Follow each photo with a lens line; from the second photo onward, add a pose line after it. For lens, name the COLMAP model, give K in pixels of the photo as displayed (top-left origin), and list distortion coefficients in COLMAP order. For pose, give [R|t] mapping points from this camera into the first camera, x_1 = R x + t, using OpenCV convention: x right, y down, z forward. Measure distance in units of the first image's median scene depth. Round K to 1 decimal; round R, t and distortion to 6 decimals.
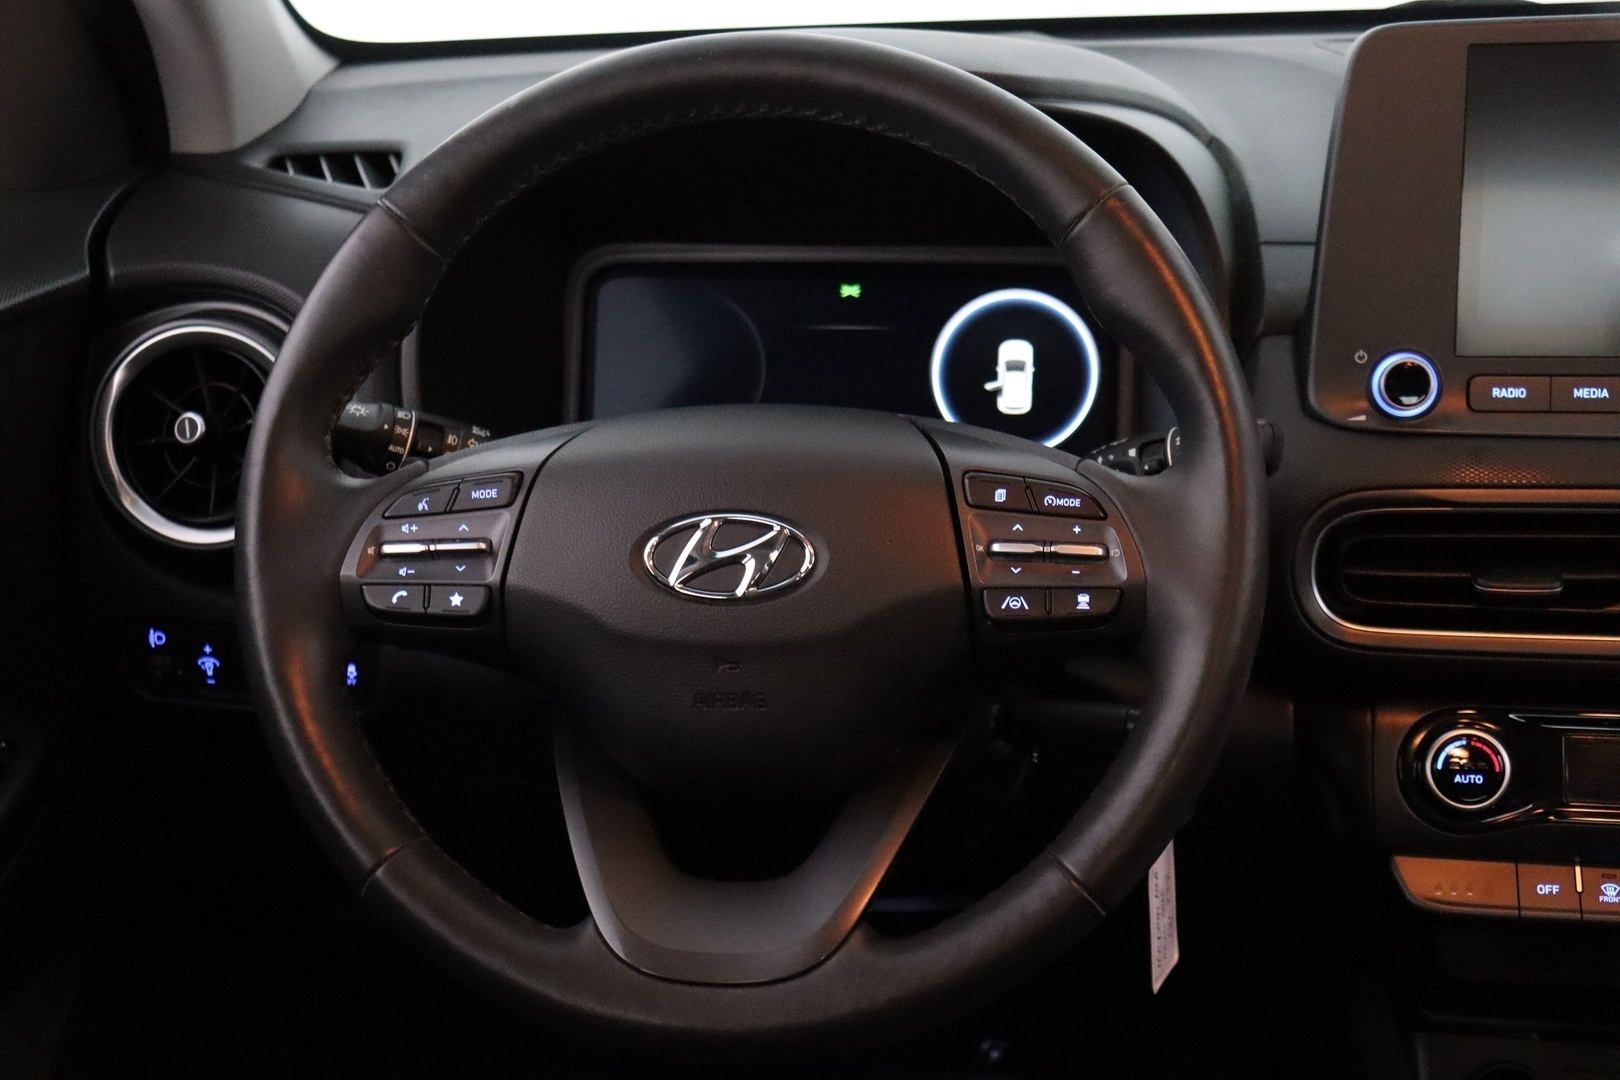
lens RADIAL K [[2431.8, 0, 806.3], [0, 2431.8, 542.7], [0, 0, 1]] dist [0.045105, 0.000000]
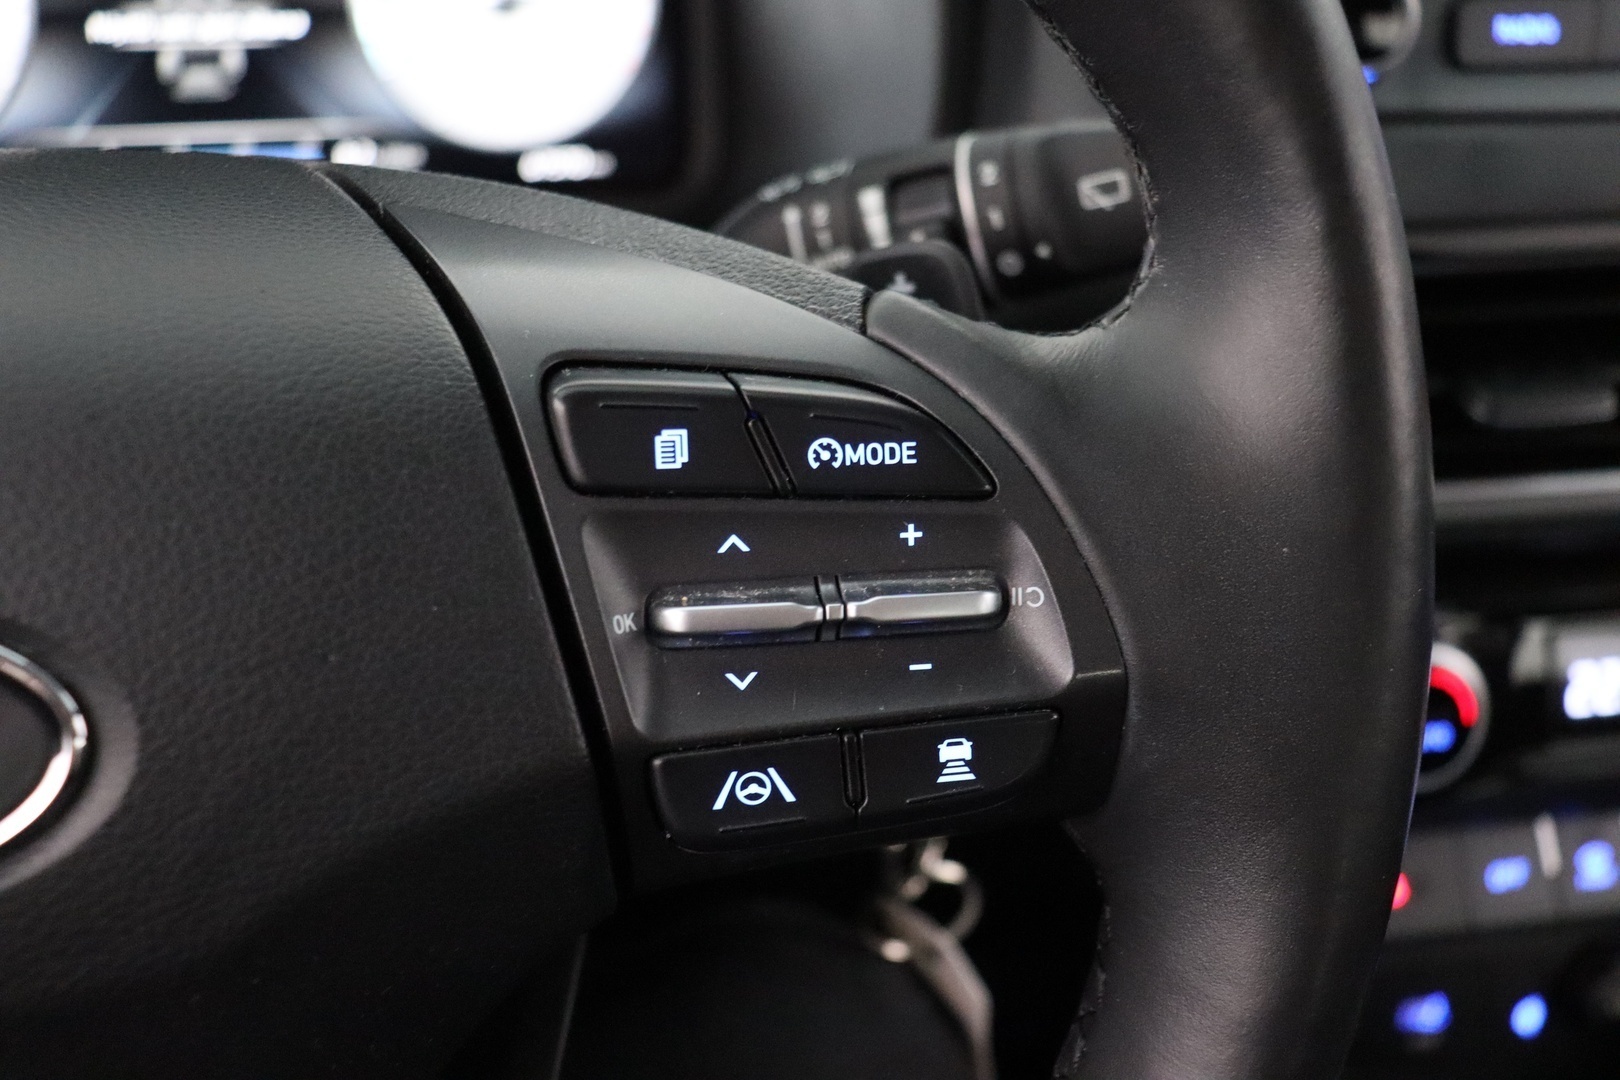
lens RADIAL K [[1796.3, 0, 812.2], [0, 1796.3, 538.9], [0, 0, 1]] dist [-0.087441, 0.000000]
pose [[0.947792, -0.123761, 0.293894, 0.026783], [0.045292, 0.964519, 0.260100, -0.068760], [-0.315657, -0.233210, 0.919769, 0.778289]]
